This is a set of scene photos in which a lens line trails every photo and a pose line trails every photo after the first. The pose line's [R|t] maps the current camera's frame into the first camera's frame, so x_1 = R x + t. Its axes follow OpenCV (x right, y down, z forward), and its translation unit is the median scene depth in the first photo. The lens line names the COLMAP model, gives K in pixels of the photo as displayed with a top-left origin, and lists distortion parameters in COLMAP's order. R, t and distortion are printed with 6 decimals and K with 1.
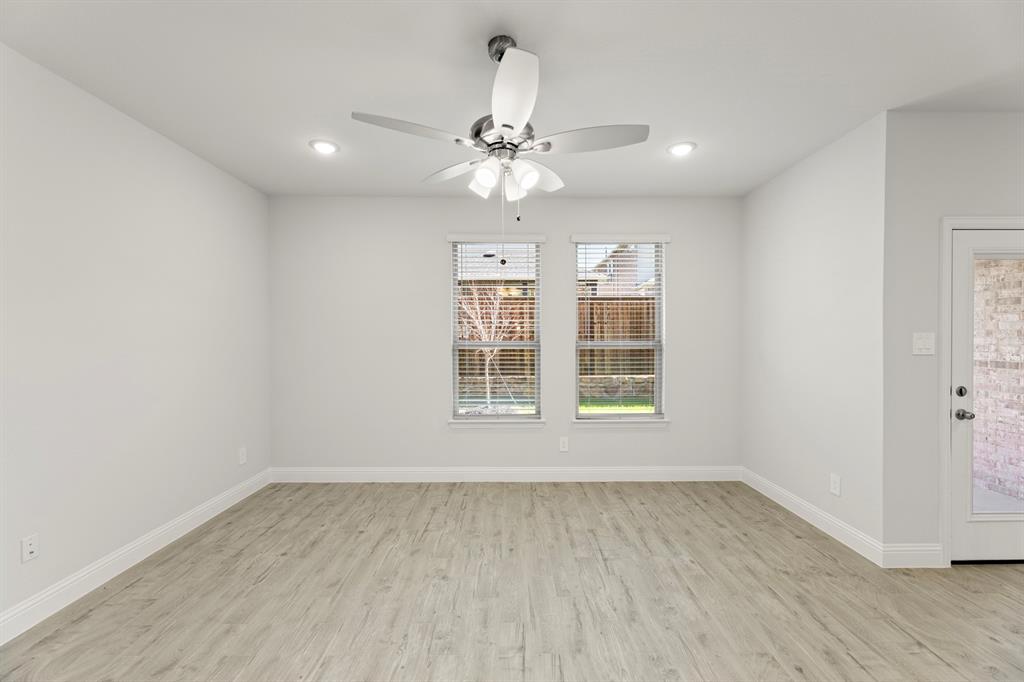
lens RADIAL K [[410.1, 0, 507.4], [0, 410.1, 343.4], [0, 0, 1]] dist [-0.000804, -0.000099]
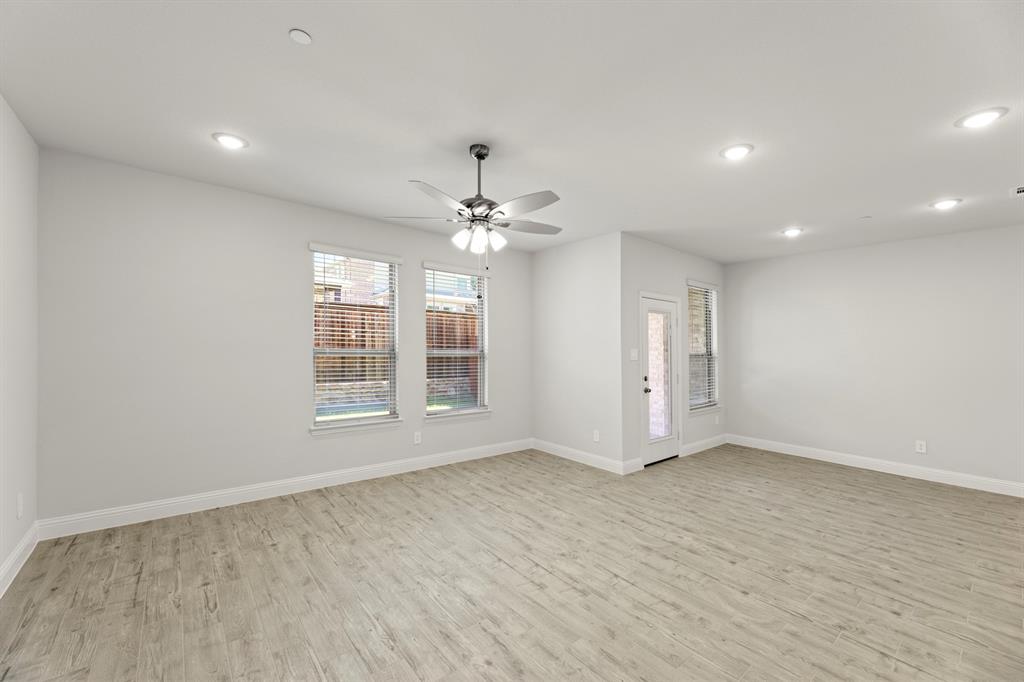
lens RADIAL K [[409.8, 0, 510.7], [0, 409.8, 331.2], [0, 0, 1]] dist [0.001064, -0.000541]
pose [[0.781770, 0.040662, 0.622239, -0.534801], [-0.012377, 0.998687, -0.049712, -0.005211], [-0.623444, 0.031162, 0.781247, -0.125790]]
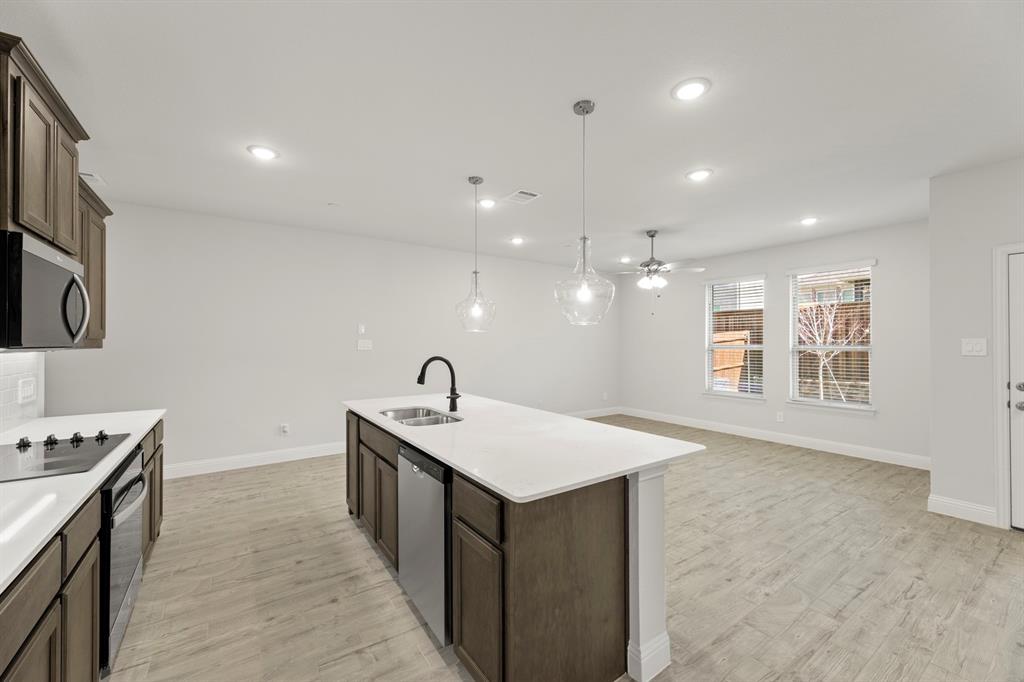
lens RADIAL K [[381.4, 0, 523.7], [0, 381.4, 342.8], [0, 0, 1]] dist [0.001422, 0.000140]
pose [[0.583139, -0.000535, -0.812372, 0.934280], [-0.008796, 0.999937, -0.006973, 0.006578], [0.812325, 0.011212, 0.583098, -0.678686]]
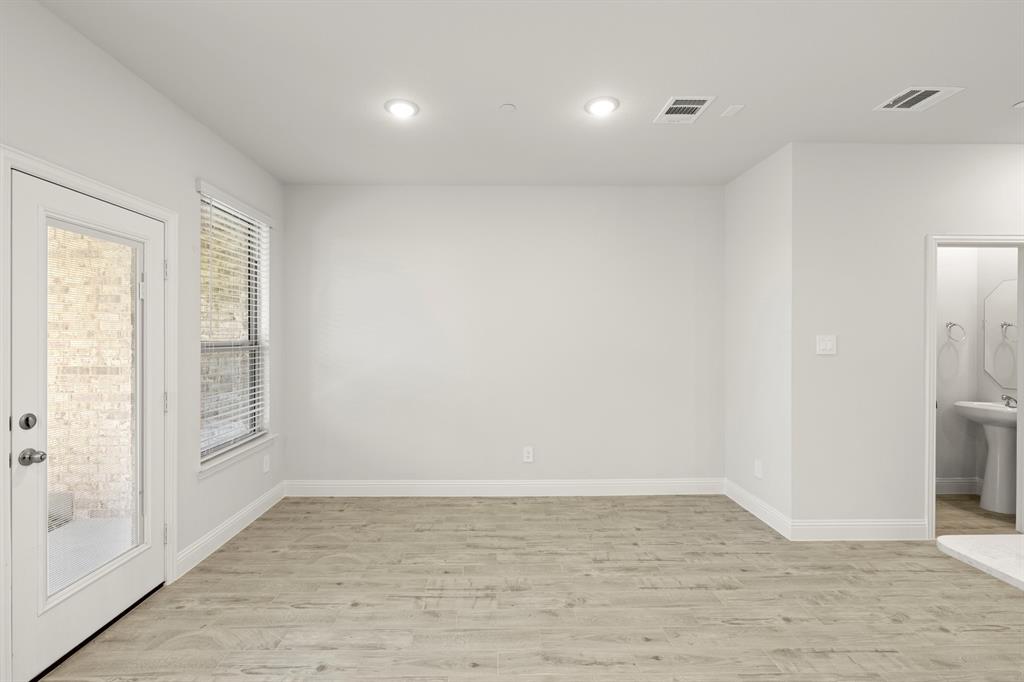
lens RADIAL K [[435.8, 0, 509.8], [0, 435.8, 337.4], [0, 0, 1]] dist [-0.001919, -0.000152]
pose [[-0.032613, 0.006019, 0.999450, 0.312332], [0.010734, 0.999926, -0.005671, -0.005429], [-0.999410, 0.010543, -0.032675, 0.200682]]
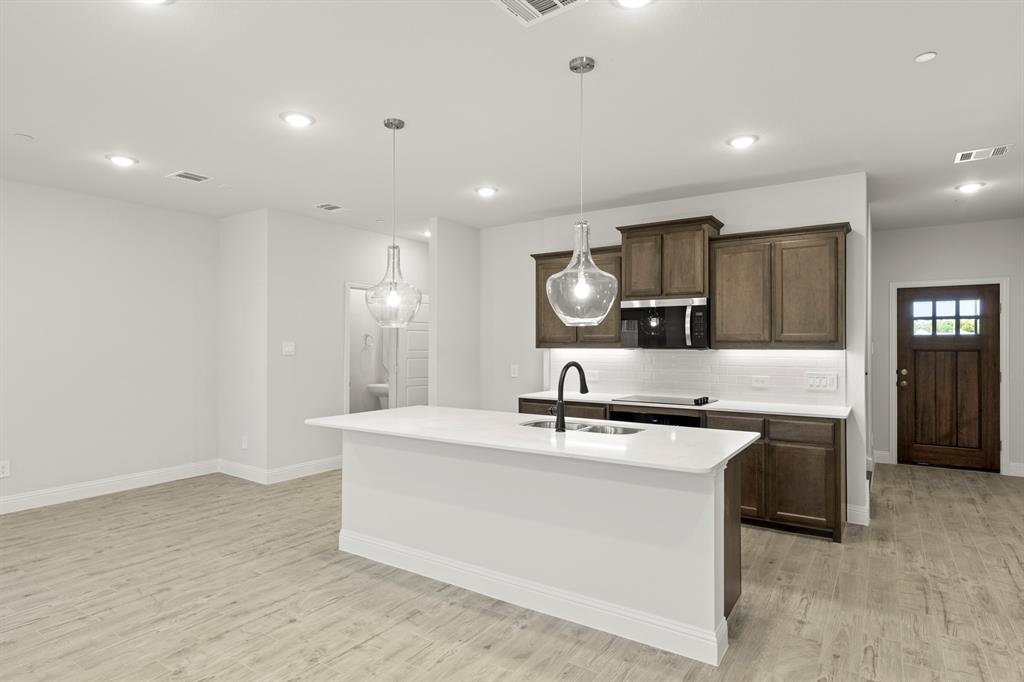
lens RADIAL K [[551.7, 0, 510.2], [0, 551.7, 346.2], [0, 0, 1]] dist [-0.002308, 0.000505]
pose [[-0.833642, -0.000752, 0.552305, -0.327771], [0.004826, 0.999951, 0.008644, -0.005849], [-0.552285, 0.009871, -0.833597, 0.564259]]
